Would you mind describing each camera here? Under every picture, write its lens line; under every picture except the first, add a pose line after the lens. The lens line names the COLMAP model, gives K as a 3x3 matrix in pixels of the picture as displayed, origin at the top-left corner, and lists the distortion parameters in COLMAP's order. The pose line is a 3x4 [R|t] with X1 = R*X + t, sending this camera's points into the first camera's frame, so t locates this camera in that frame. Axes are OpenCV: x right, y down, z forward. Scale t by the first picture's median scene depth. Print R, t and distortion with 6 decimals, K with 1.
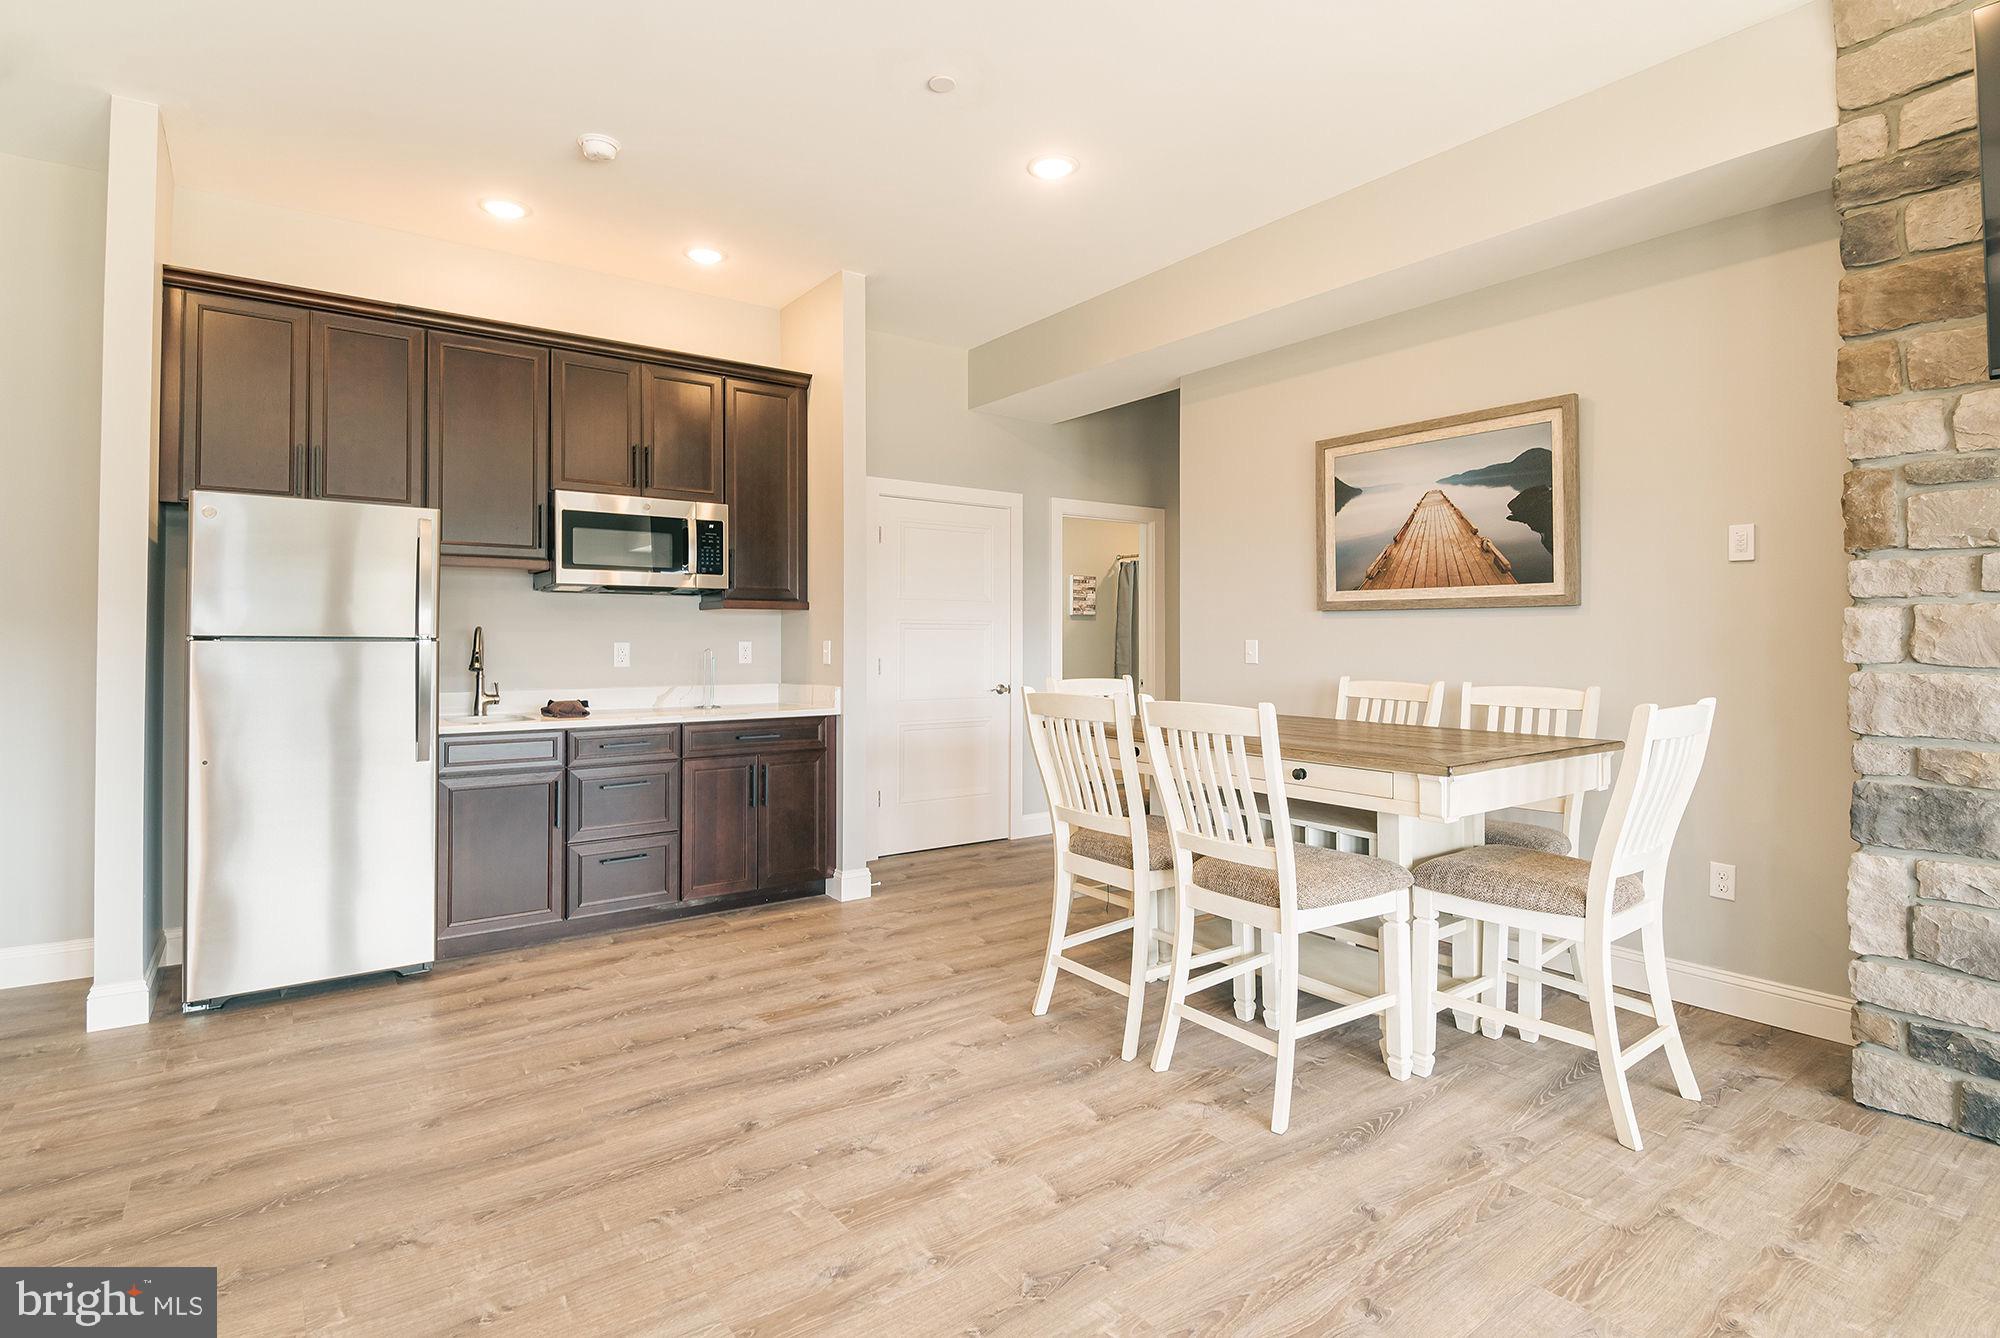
lens RADIAL K [[963.2, 0, 959.7], [0, 963.2, 626.5], [0, 0, 1]] dist [0.025312, -0.019937]
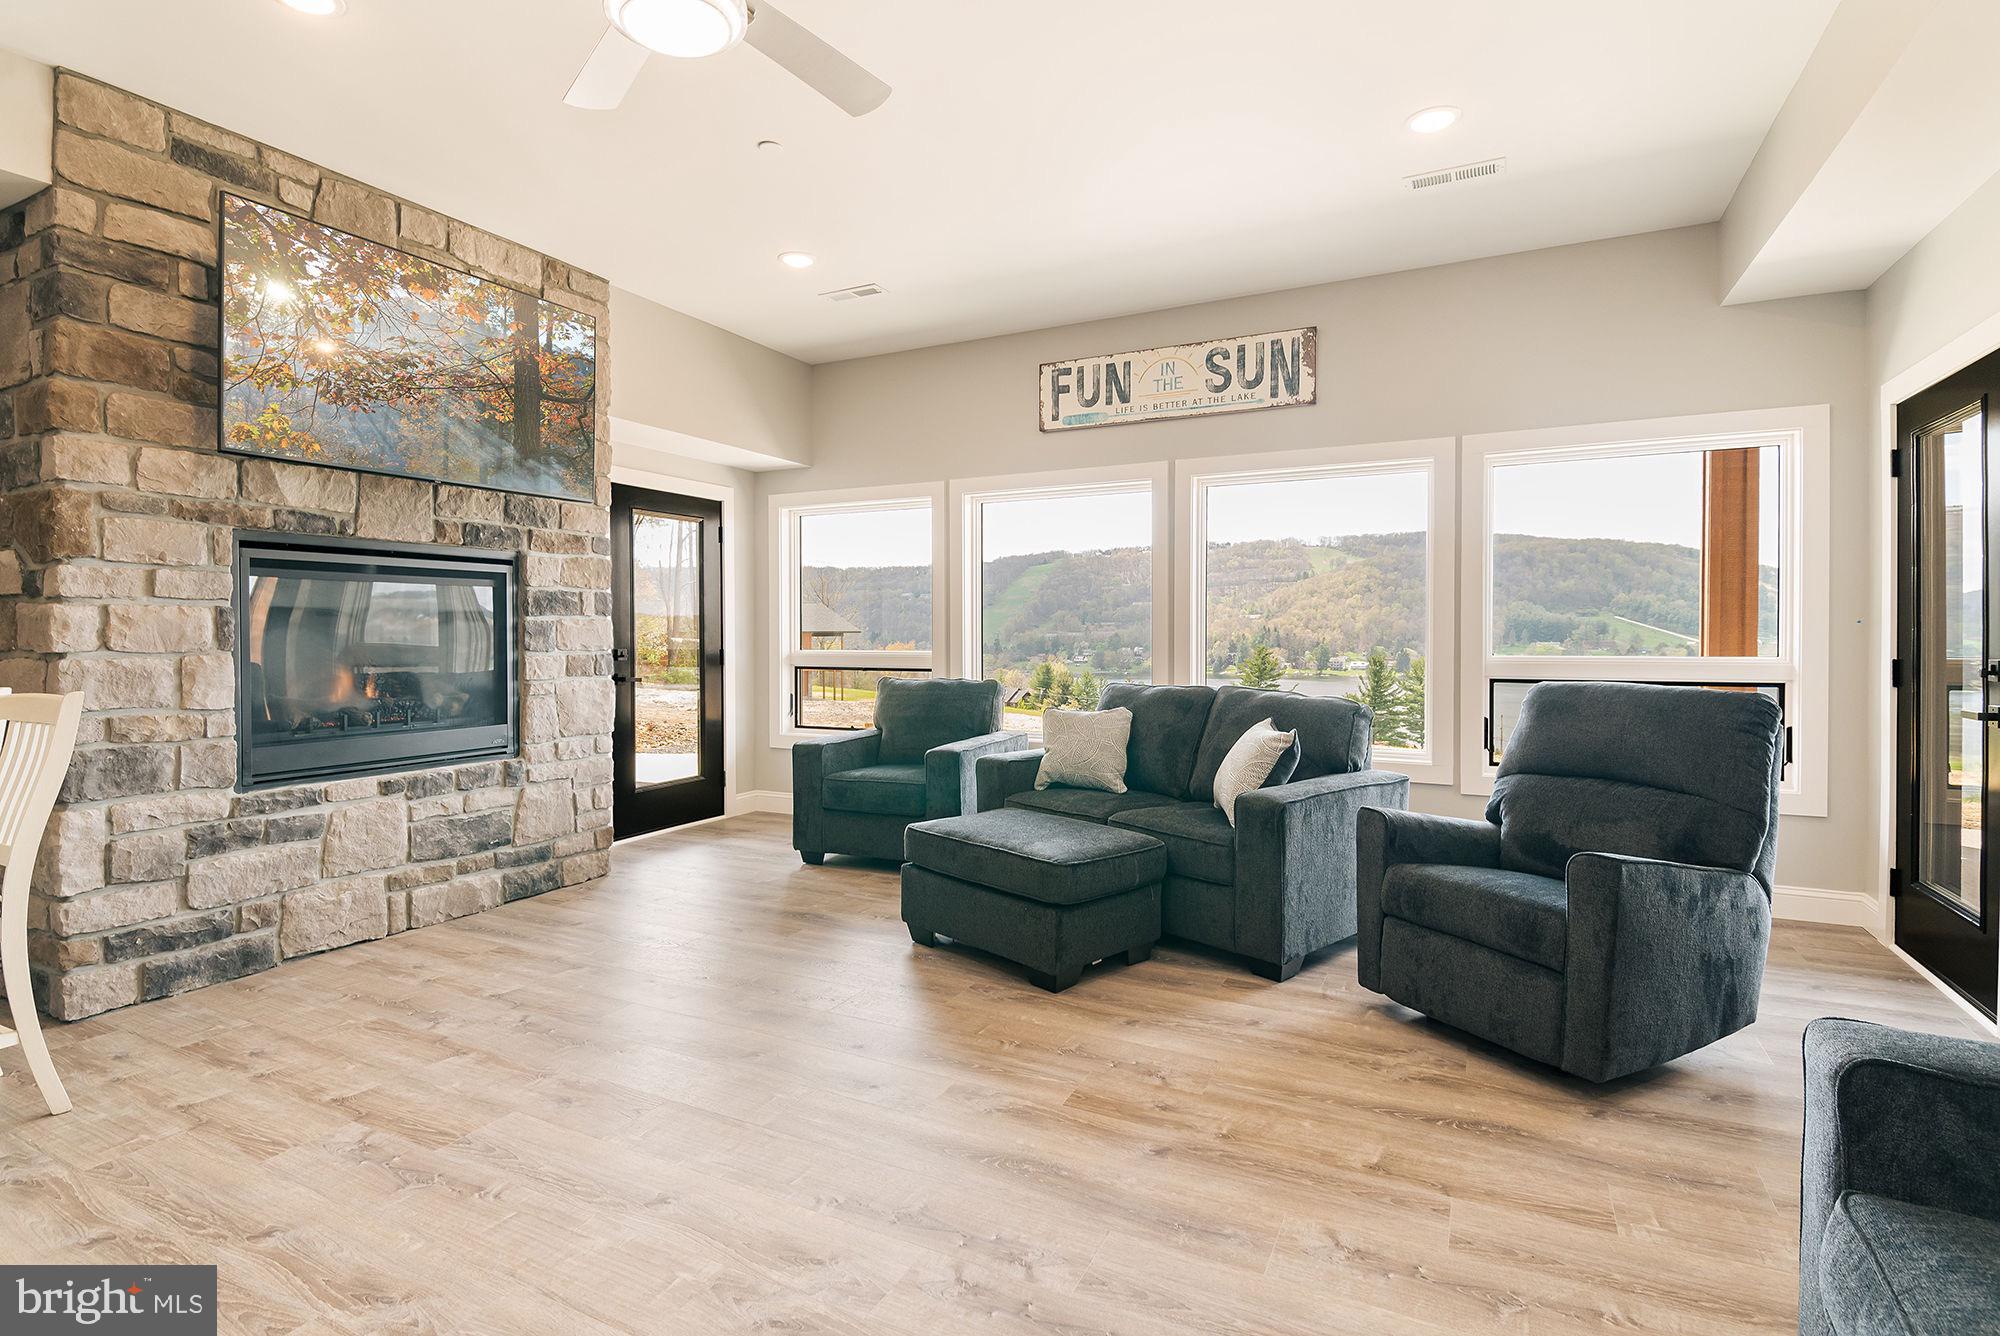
lens RADIAL K [[945.1, 0, 1037.6], [0, 945.1, 636.4], [0, 0, 1]] dist [0.024247, -0.019292]
pose [[-0.491614, -0.003564, 0.870806, -0.616897], [-0.013765, 0.999898, -0.003679, 0.006336], [-0.870705, -0.013795, -0.491613, 0.499369]]
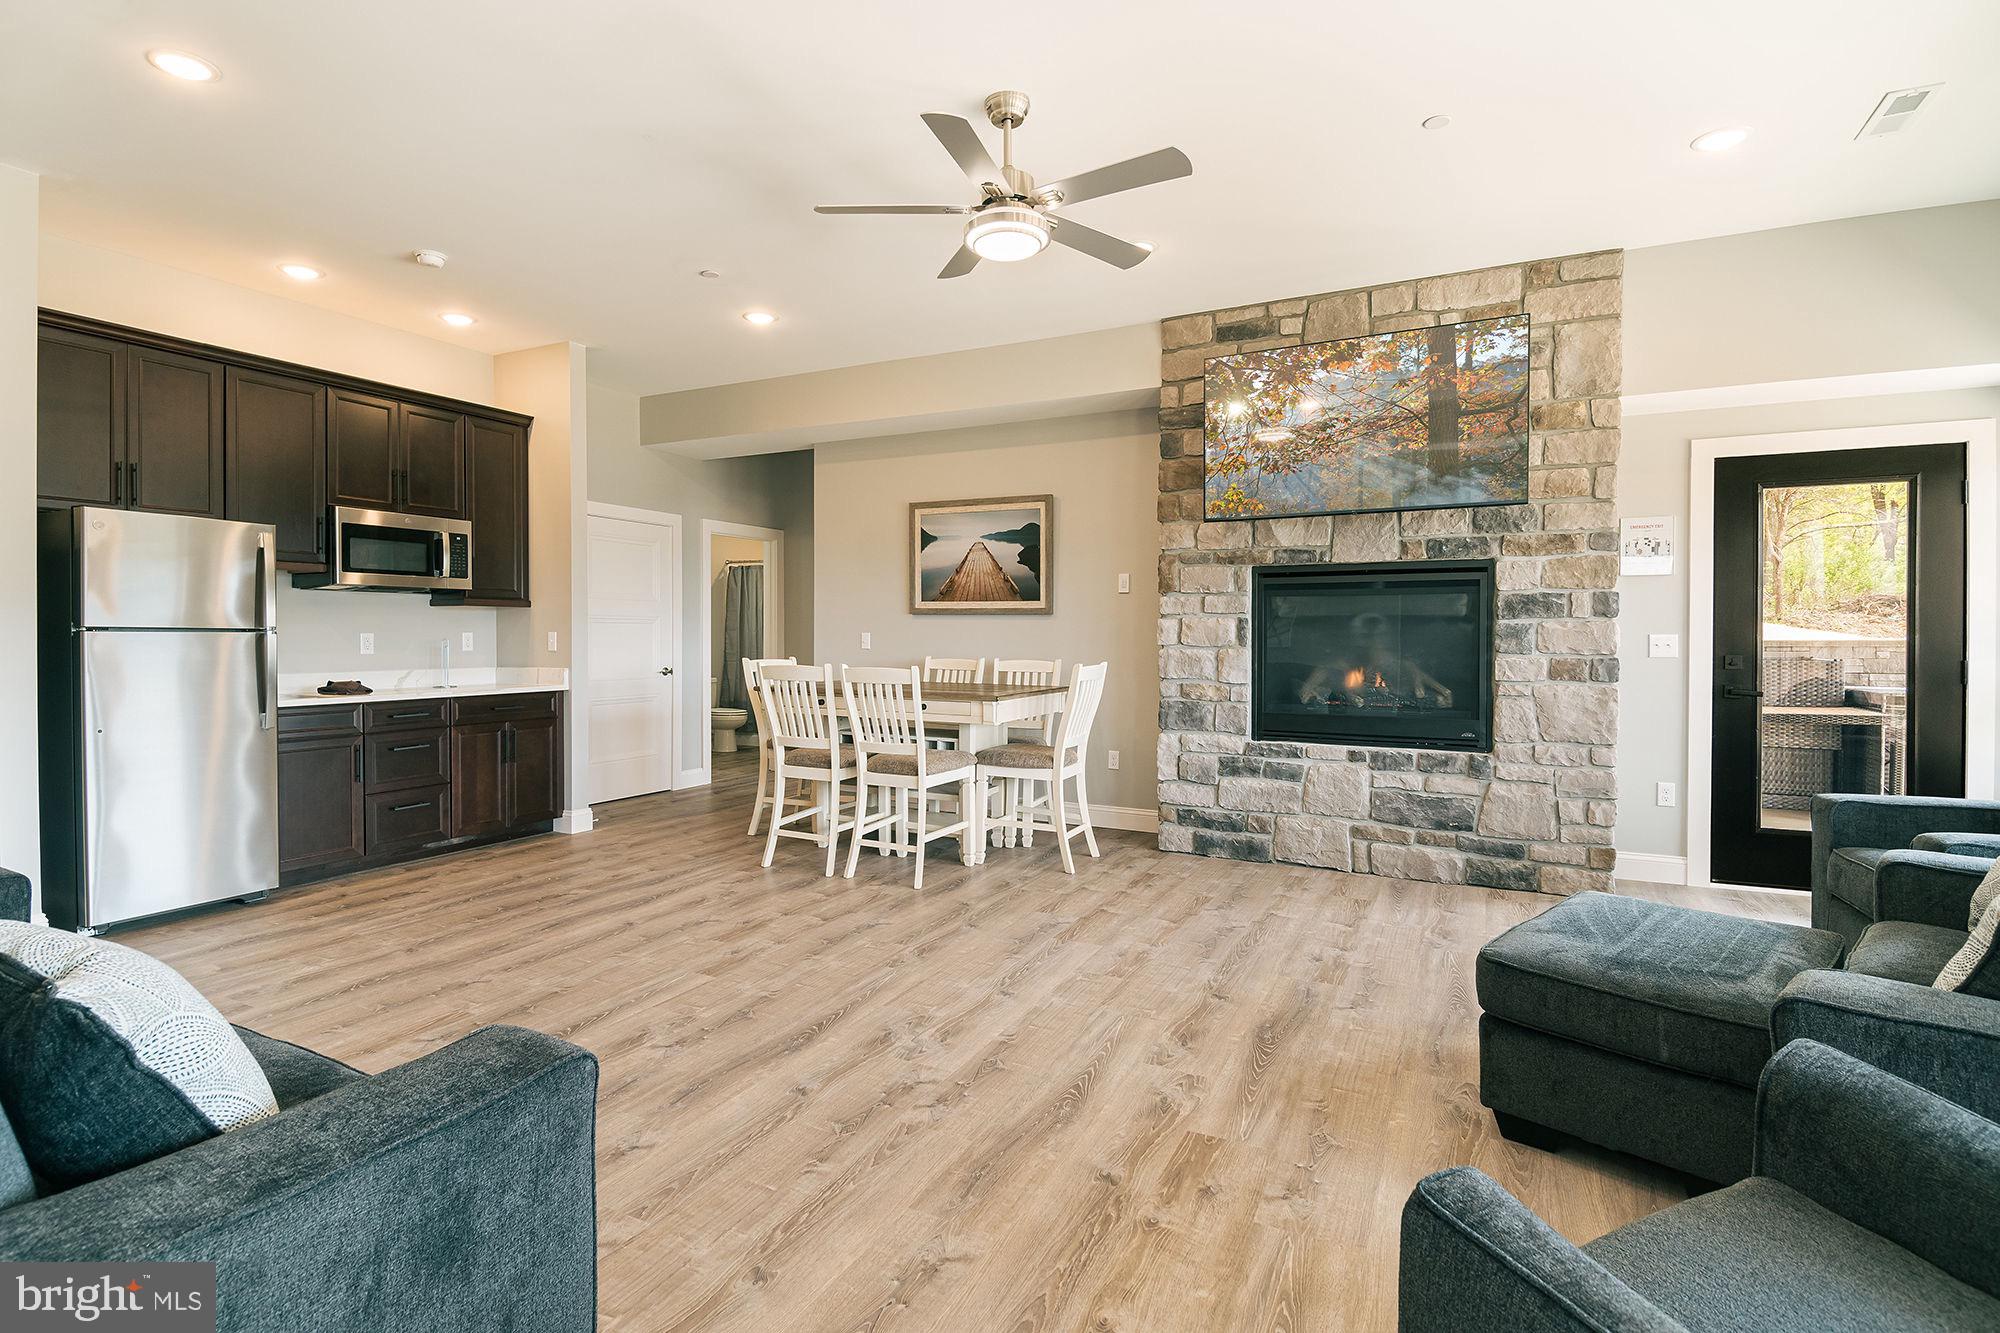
lens RADIAL K [[993.2, 0, 977.4], [0, 993.2, 645.0], [0, 0, 1]] dist [0.026916, -0.024303]
pose [[0.880212, -0.002775, 0.474572, -0.437326], [-0.010557, 0.999621, 0.025425, -0.012447], [-0.474463, -0.027390, 0.879849, -0.680184]]
